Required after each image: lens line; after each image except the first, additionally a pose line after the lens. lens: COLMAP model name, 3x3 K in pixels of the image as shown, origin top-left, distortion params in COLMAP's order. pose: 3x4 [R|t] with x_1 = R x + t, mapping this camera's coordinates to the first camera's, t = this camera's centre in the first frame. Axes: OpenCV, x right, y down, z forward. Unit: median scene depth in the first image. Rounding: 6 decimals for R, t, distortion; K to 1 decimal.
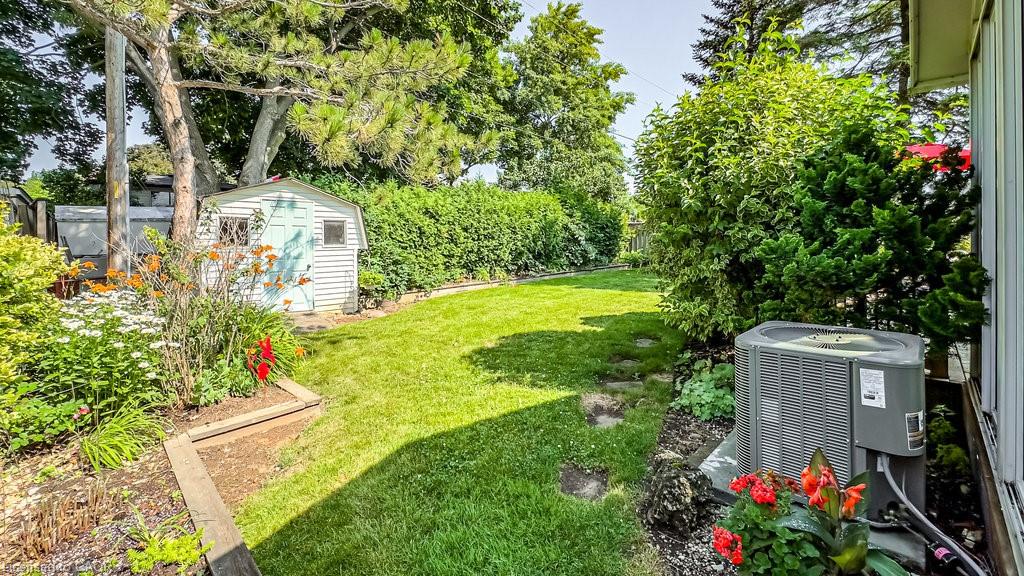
lens RADIAL K [[424.7, 0, 504.8], [0, 424.7, 243.6], [0, 0, 1]] dist [-0.007918, -0.000872]
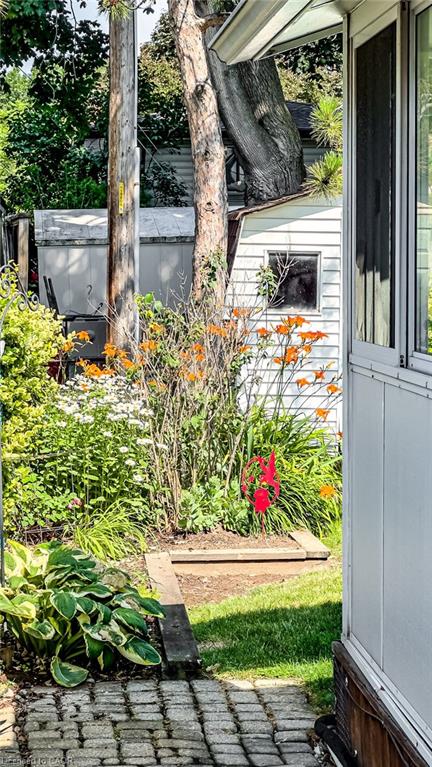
lens RADIAL K [[1742.0, 0, 215.8], [0, 1742.0, 383.1], [0, 0, 1]] dist [0.038565, 0.000000]
pose [[0.763775, 0.060938, -0.642600, 0.586532], [-0.022807, 0.997460, 0.067482, -0.041012], [0.645079, -0.036885, 0.763225, -0.600703]]
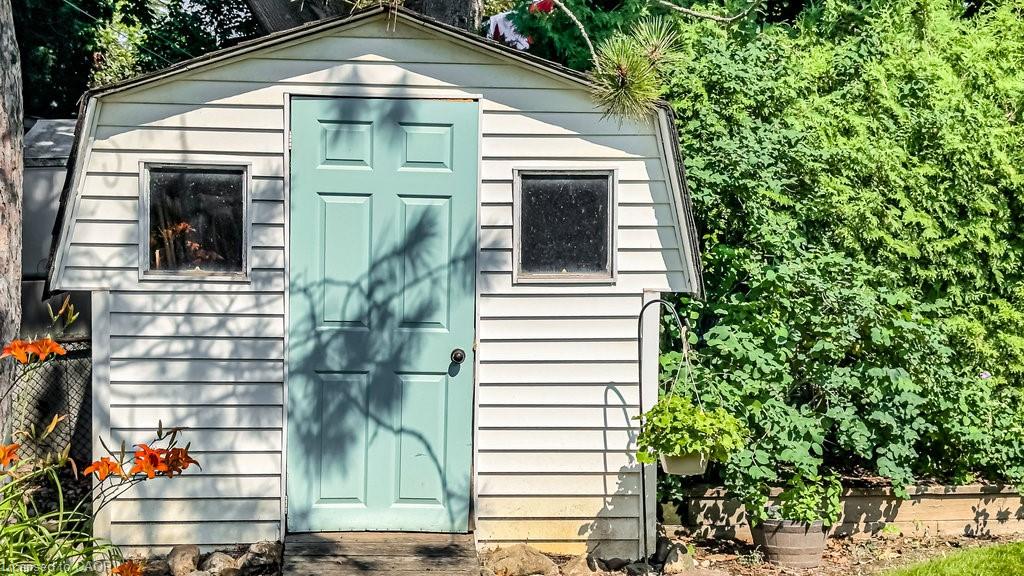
lens RADIAL K [[1433.9, 0, 510.4], [0, 1433.9, 287.8], [0, 0, 1]] dist [0.069265, 0.000000]
pose [[0.757706, 0.056554, -0.650141, 0.113570], [-0.020627, 0.997816, 0.062758, -0.042728], [0.652270, -0.034142, 0.757217, 0.395985]]
